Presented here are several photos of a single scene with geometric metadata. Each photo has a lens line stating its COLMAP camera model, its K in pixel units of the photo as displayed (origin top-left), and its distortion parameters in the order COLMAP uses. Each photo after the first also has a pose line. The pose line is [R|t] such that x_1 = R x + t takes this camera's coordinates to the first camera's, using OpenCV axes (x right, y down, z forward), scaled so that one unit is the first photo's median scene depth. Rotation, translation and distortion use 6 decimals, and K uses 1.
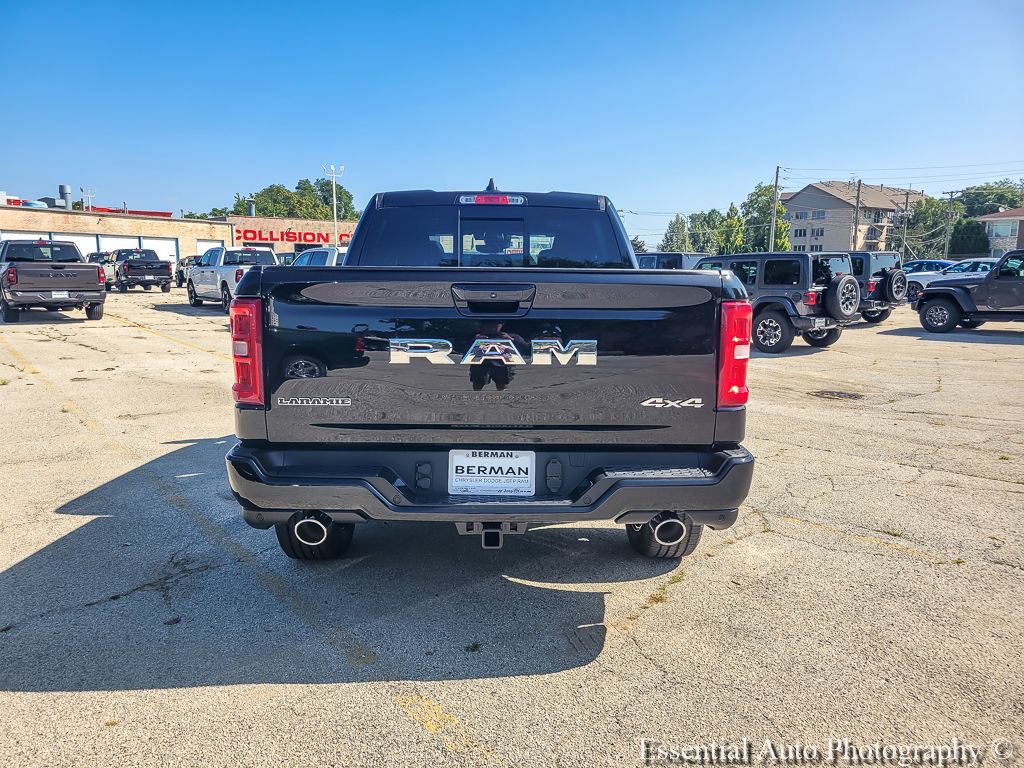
lens RADIAL K [[808.8, 0, 504.6], [0, 808.8, 383.8], [0, 0, 1]] dist [0.033121, 0.006491]
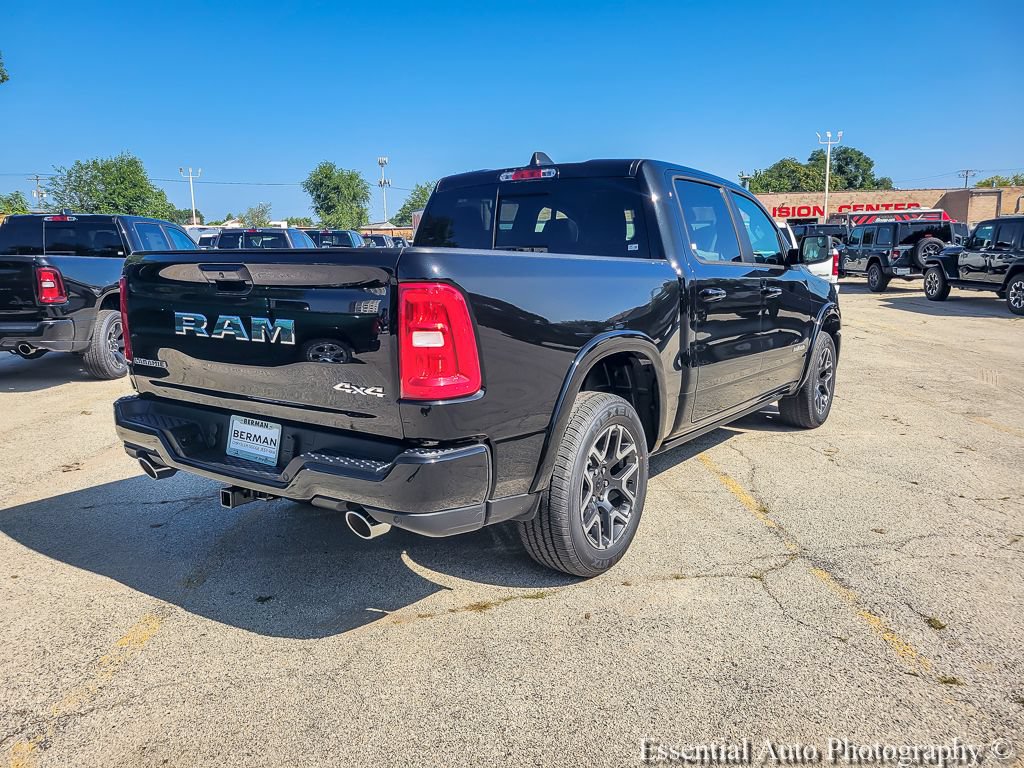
lens RADIAL K [[808.8, 0, 506.1], [0, 808.8, 382.4], [0, 0, 1]] dist [0.033121, 0.006491]
pose [[0.782012, 0.081831, -0.617868, 0.632100], [-0.066033, 0.996642, 0.048421, -0.028650], [0.619756, 0.002934, 0.784789, 0.249478]]
